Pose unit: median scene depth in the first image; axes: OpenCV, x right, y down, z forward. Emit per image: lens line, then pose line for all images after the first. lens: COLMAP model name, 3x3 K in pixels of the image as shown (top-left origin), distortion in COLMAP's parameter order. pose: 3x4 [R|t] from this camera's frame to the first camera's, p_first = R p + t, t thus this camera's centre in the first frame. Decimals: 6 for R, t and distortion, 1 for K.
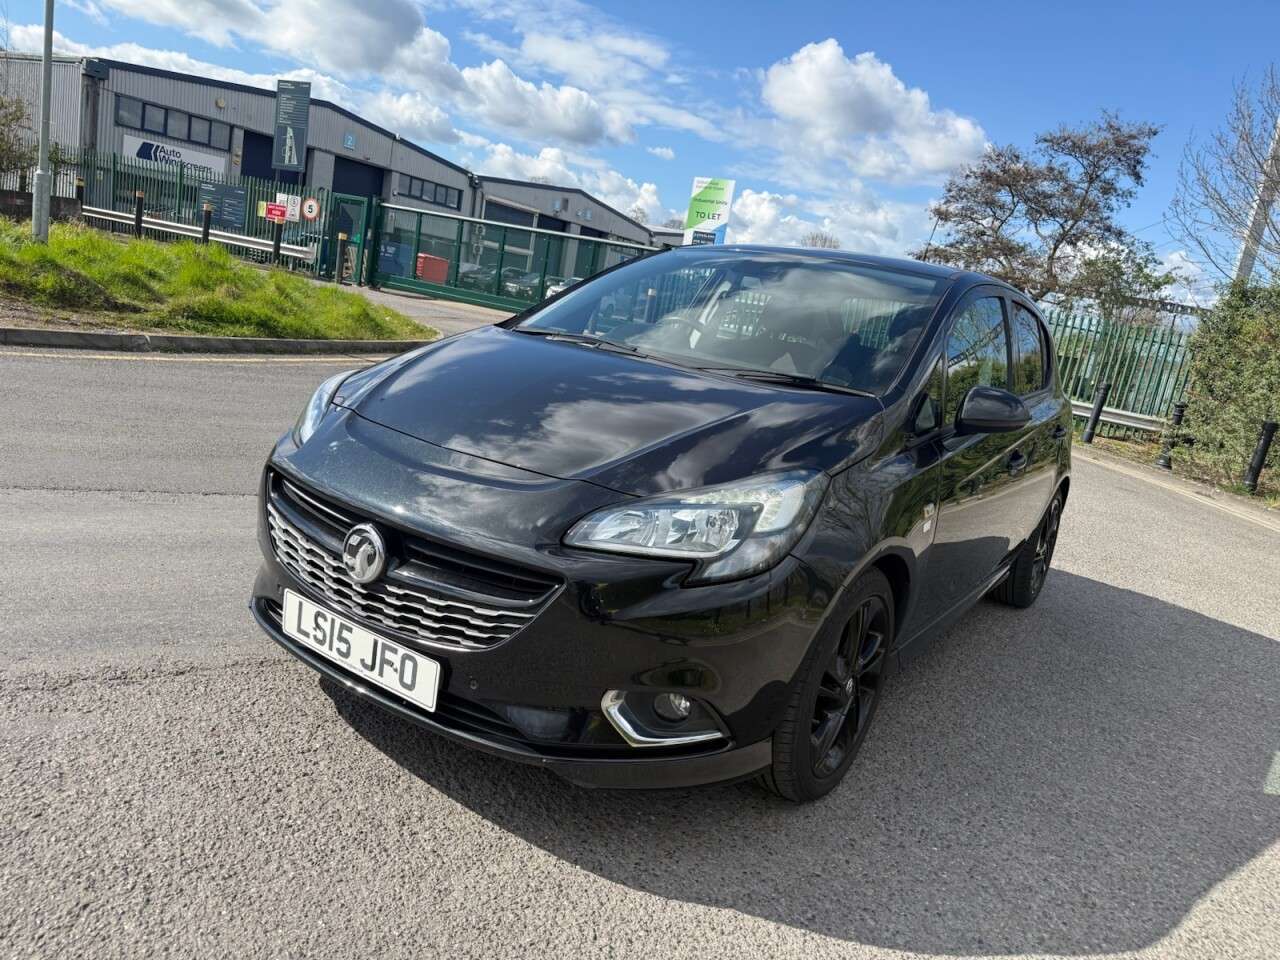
lens RADIAL K [[909.4, 0, 640.0], [0, 909.4, 480.0], [0, 0, 1]] dist [0.014692, -0.015053]
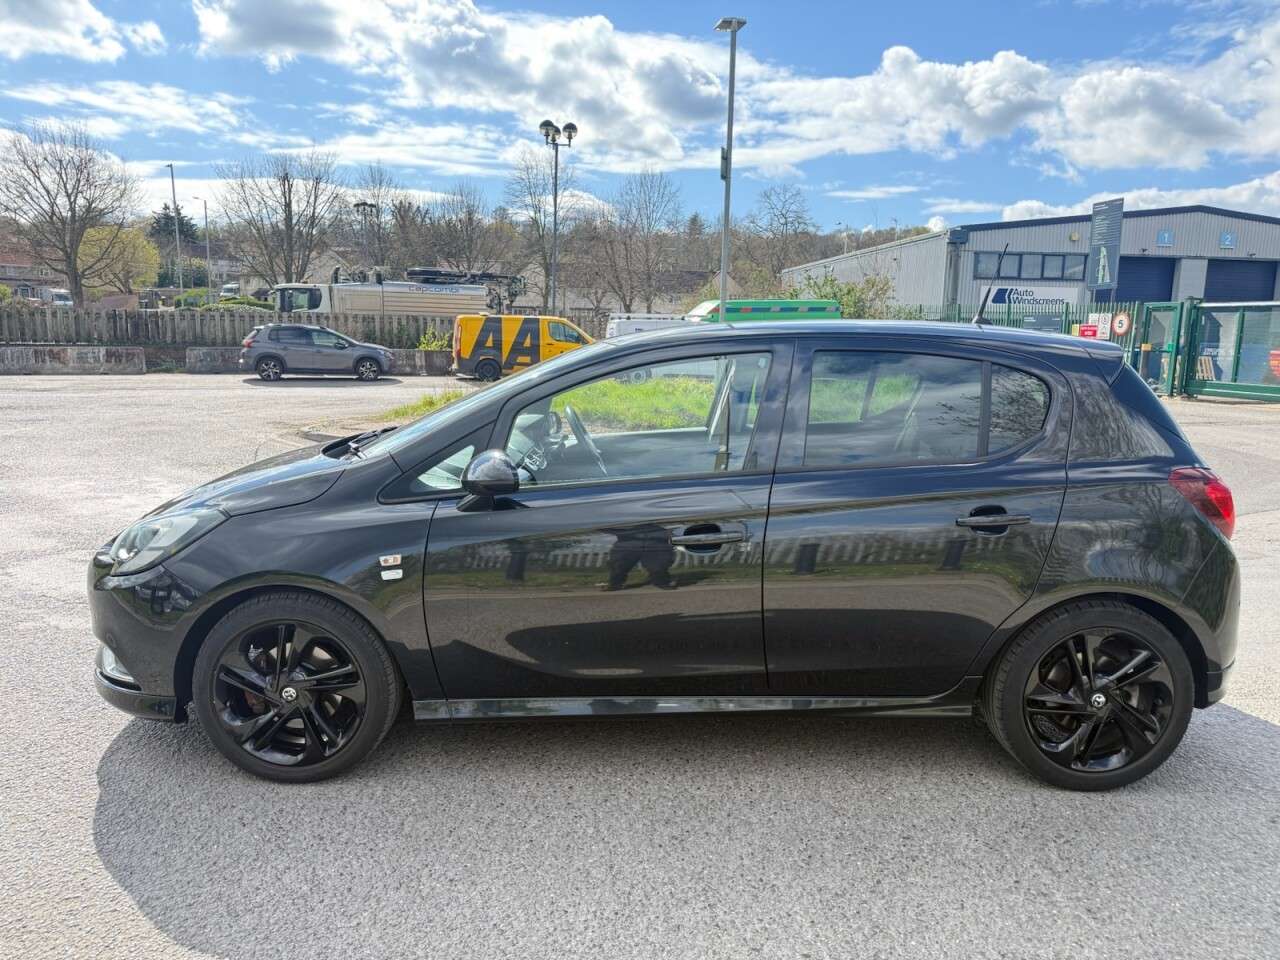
lens RADIAL K [[909.4, 0, 640.0], [0, 909.4, 480.0], [0, 0, 1]] dist [0.014692, -0.015053]
pose [[0.570205, -0.023139, -0.821176, 0.116519], [-0.090890, 0.991689, -0.091055, 0.000472], [0.816459, 0.126557, 0.563364, 0.053199]]
